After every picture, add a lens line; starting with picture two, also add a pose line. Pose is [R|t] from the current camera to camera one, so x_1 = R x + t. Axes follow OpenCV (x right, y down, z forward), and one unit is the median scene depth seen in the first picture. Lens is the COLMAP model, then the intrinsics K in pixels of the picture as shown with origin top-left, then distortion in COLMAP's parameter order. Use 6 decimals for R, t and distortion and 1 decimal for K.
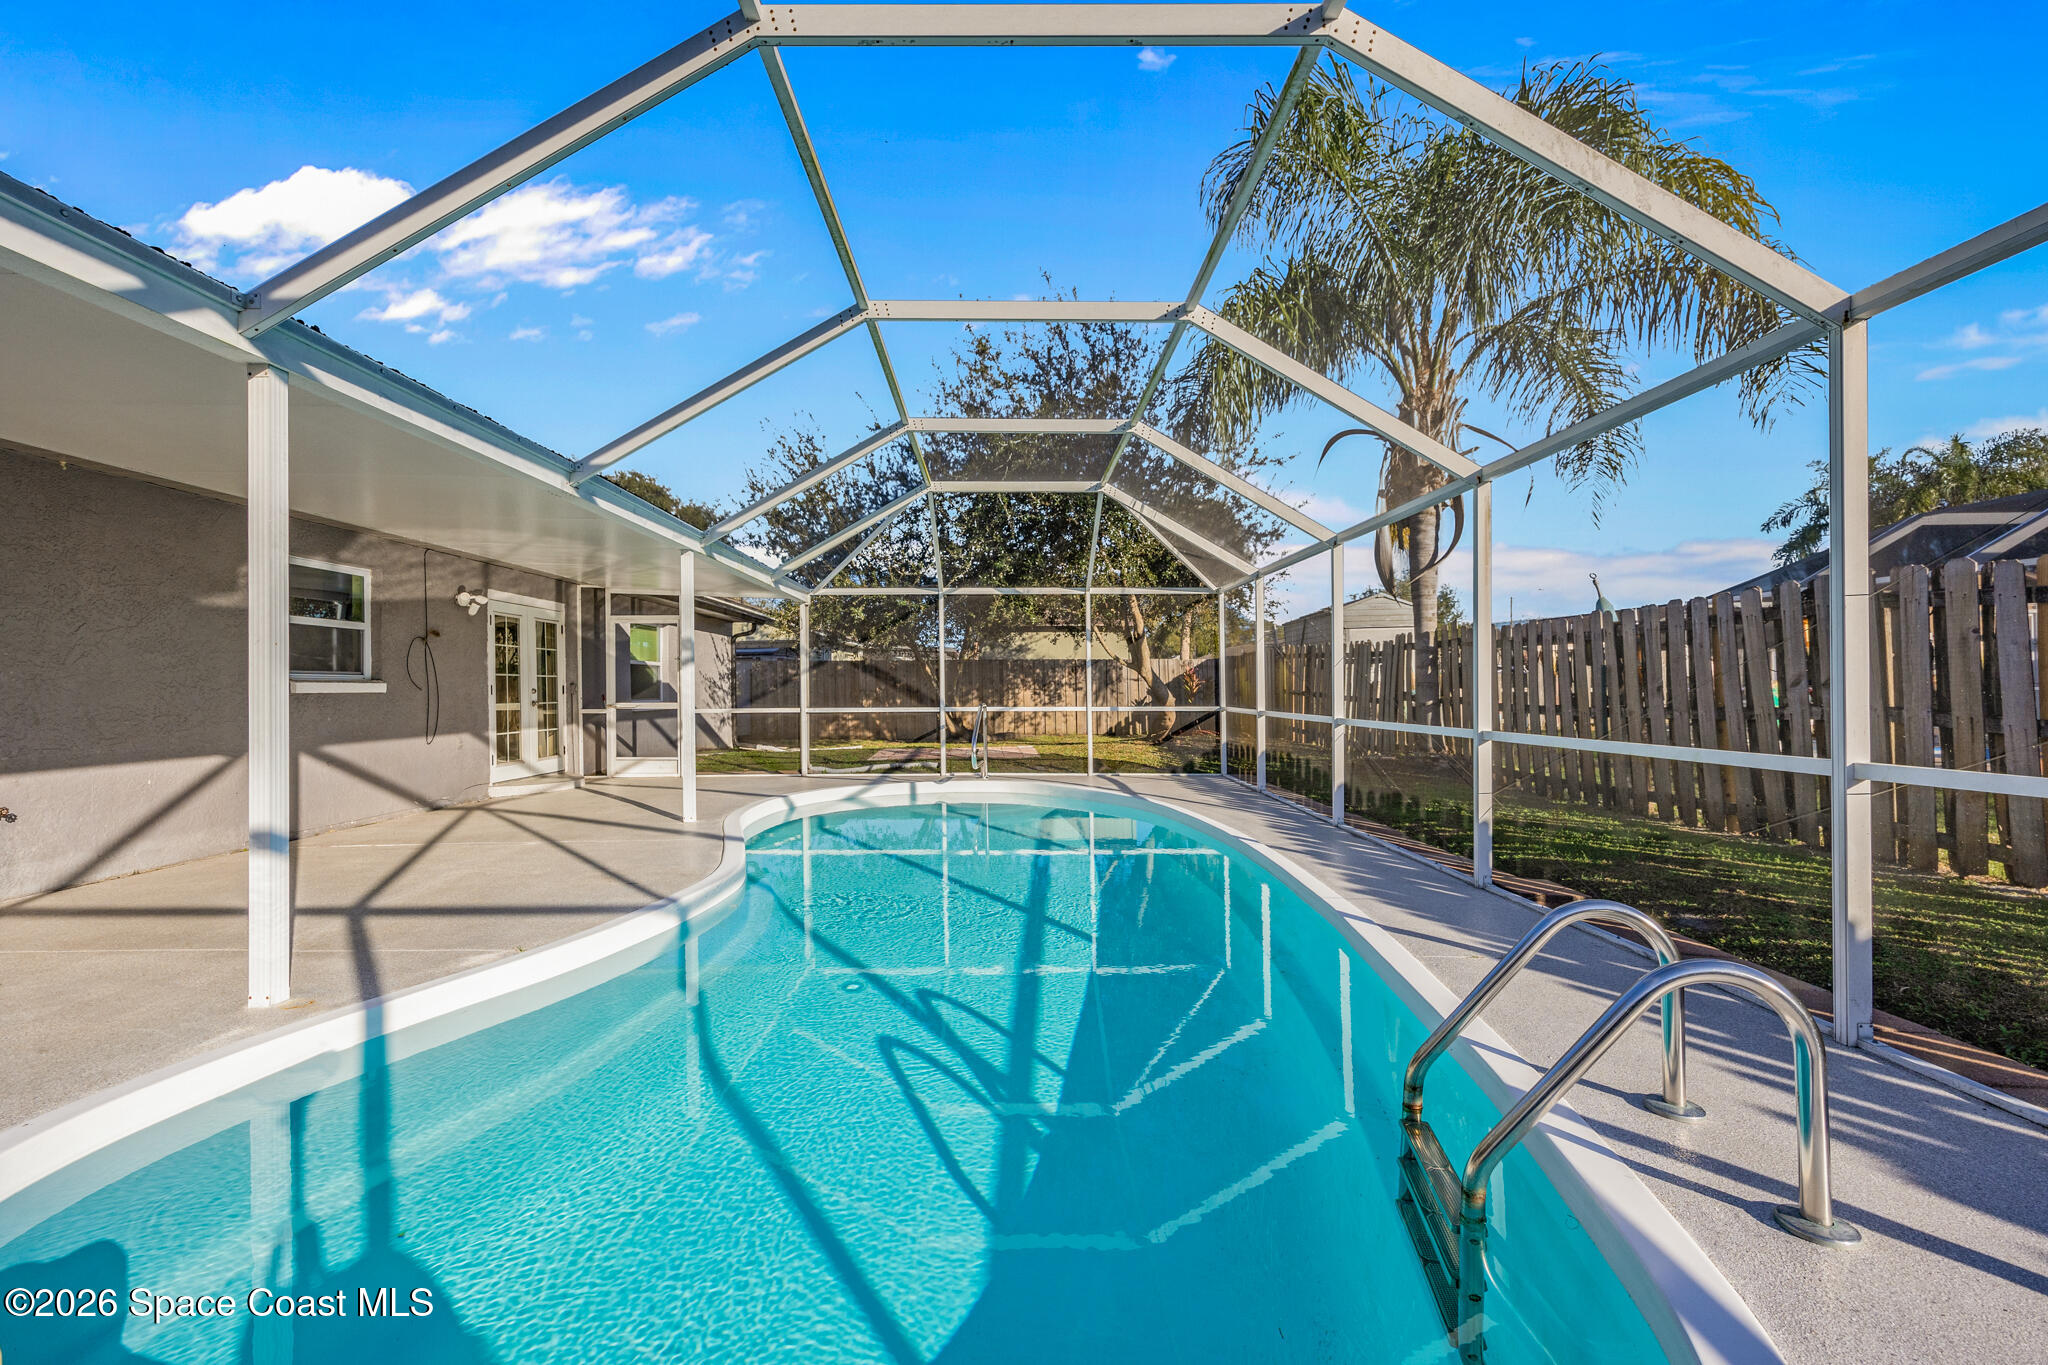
lens RADIAL K [[868.8, 0, 1020.6], [0, 868.8, 689.6], [0, 0, 1]] dist [0.004319, 0.000454]
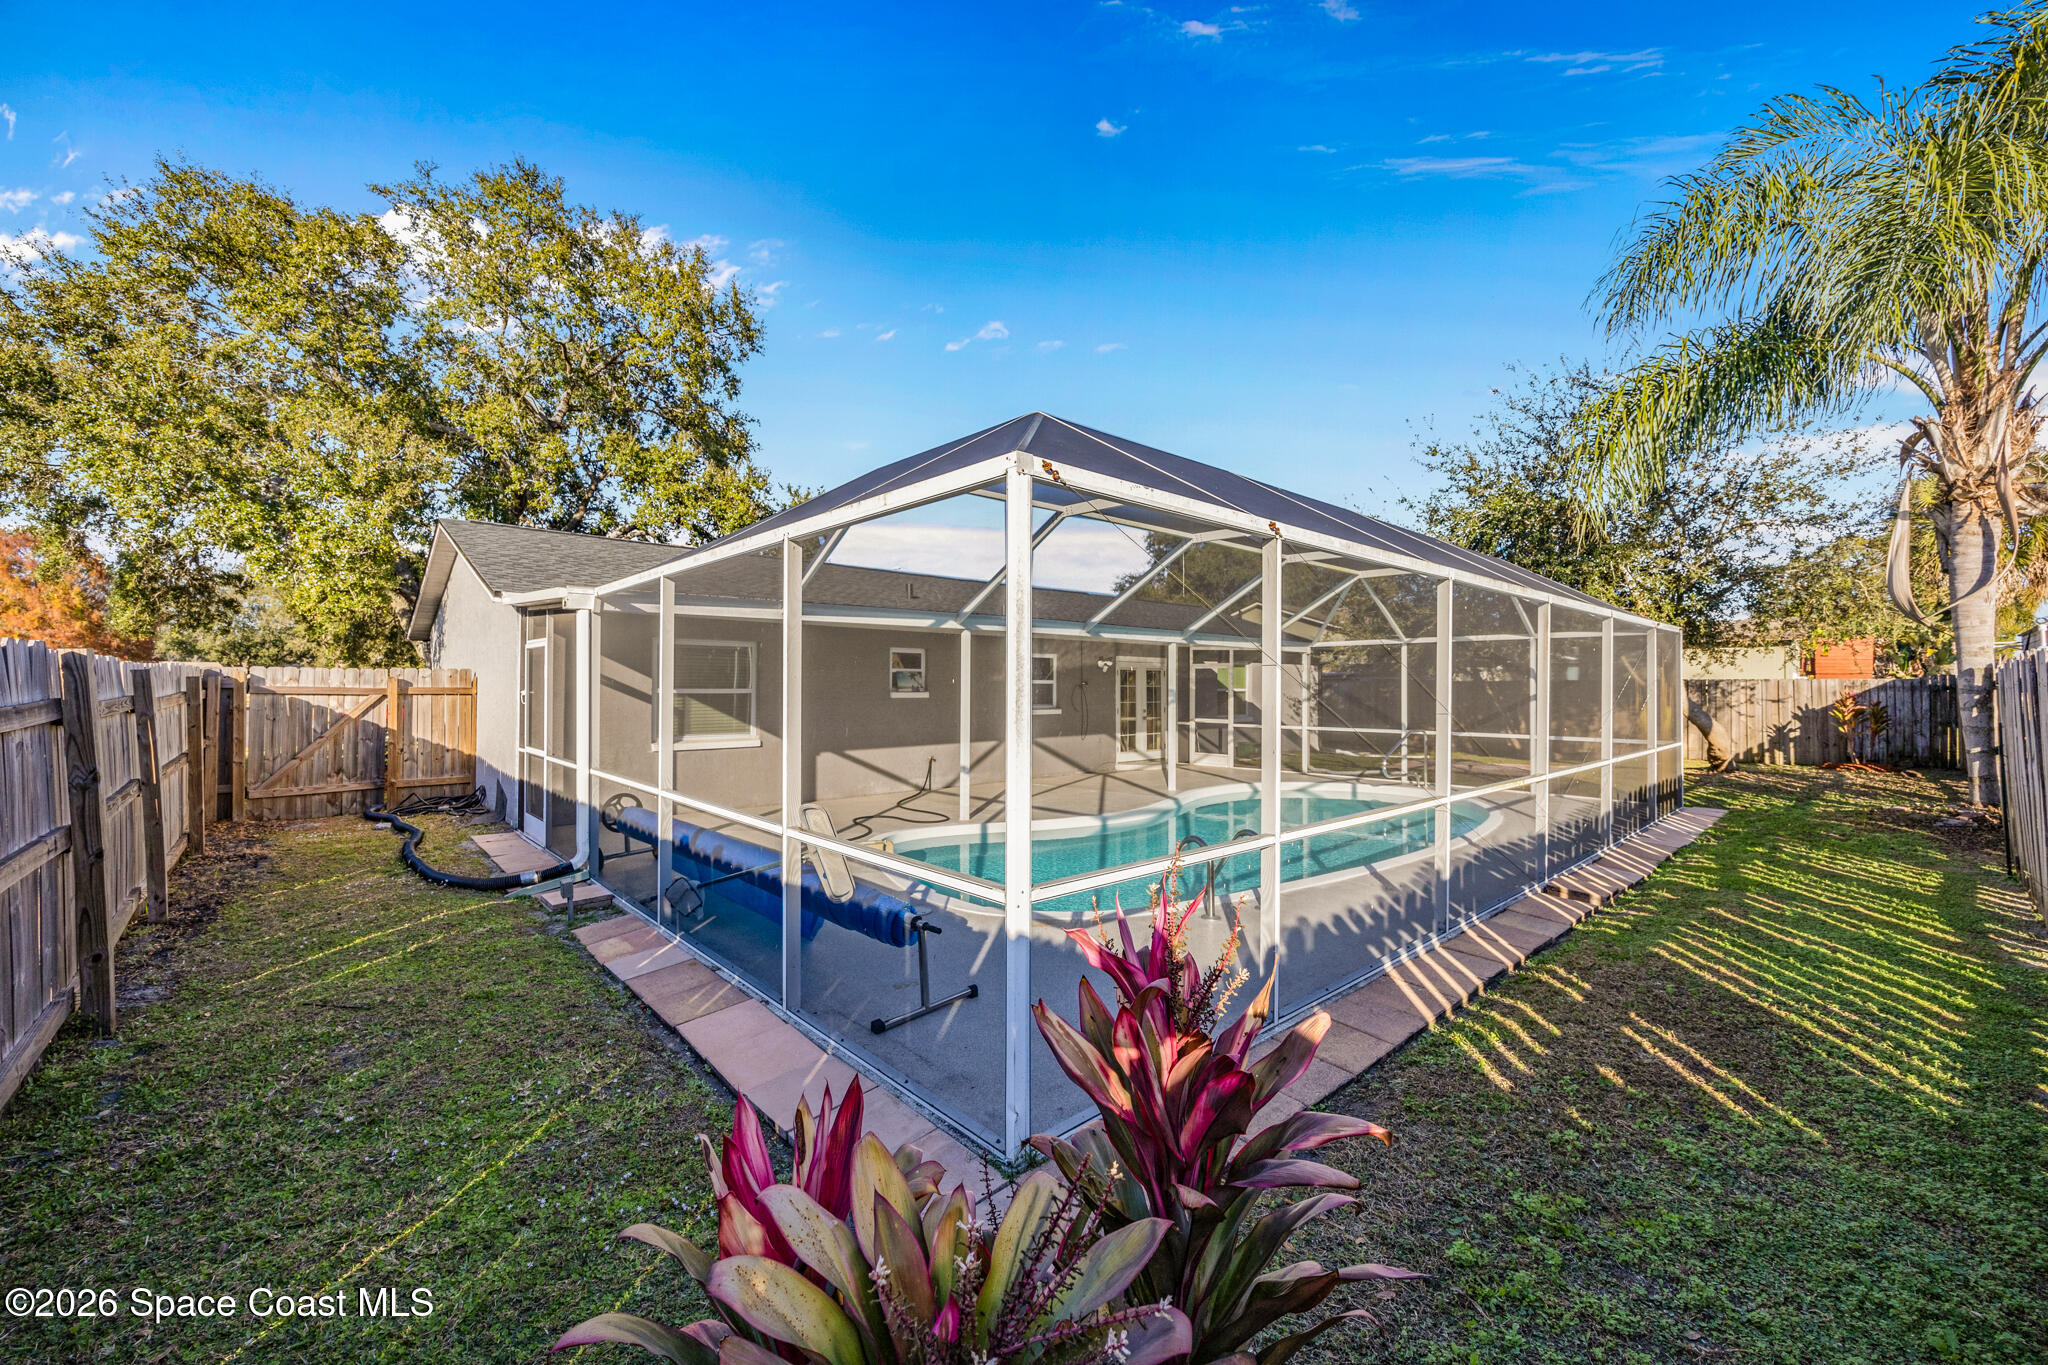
lens RADIAL K [[868.8, 0, 996.5], [0, 868.8, 684.4], [0, 0, 1]] dist [0.004319, 0.000454]
pose [[0.657231, 0.005224, -0.753671, 0.578607], [-0.004858, 0.999985, 0.002695, -0.056840], [0.753674, 0.001890, 0.657246, -0.372763]]
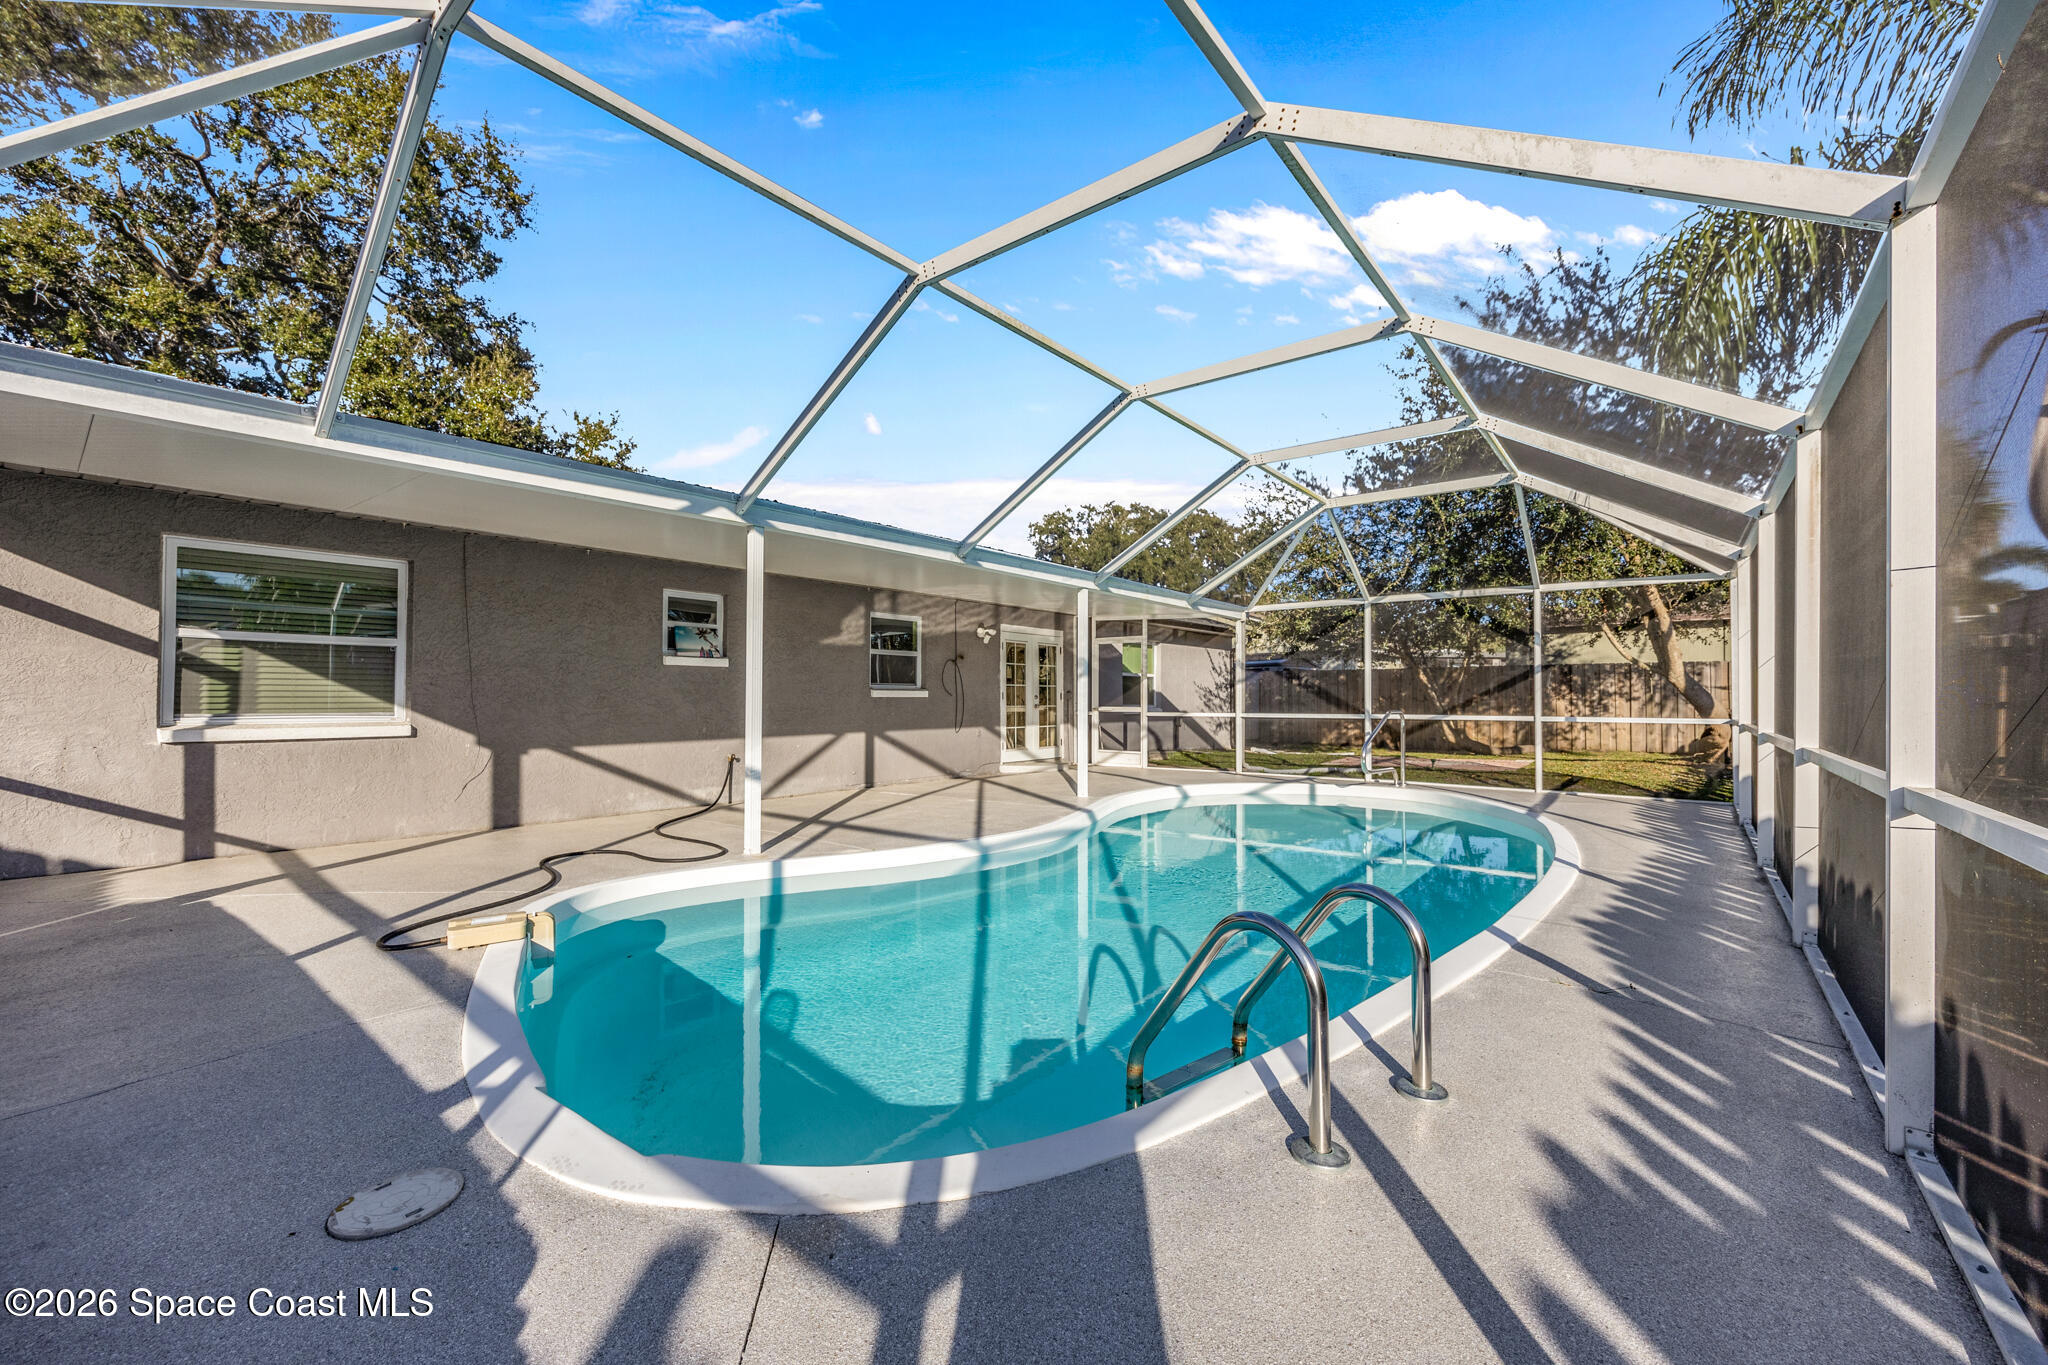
lens RADIAL K [[835.3, 0, 1018.8], [0, 835.3, 691.8], [0, 0, 1]] dist [-0.002018, 0.000181]
pose [[0.773163, -0.001509, -0.634206, 0.258140], [-0.004330, 0.999961, -0.007657, 0.003377], [0.634193, 0.008666, 0.773126, -0.020225]]
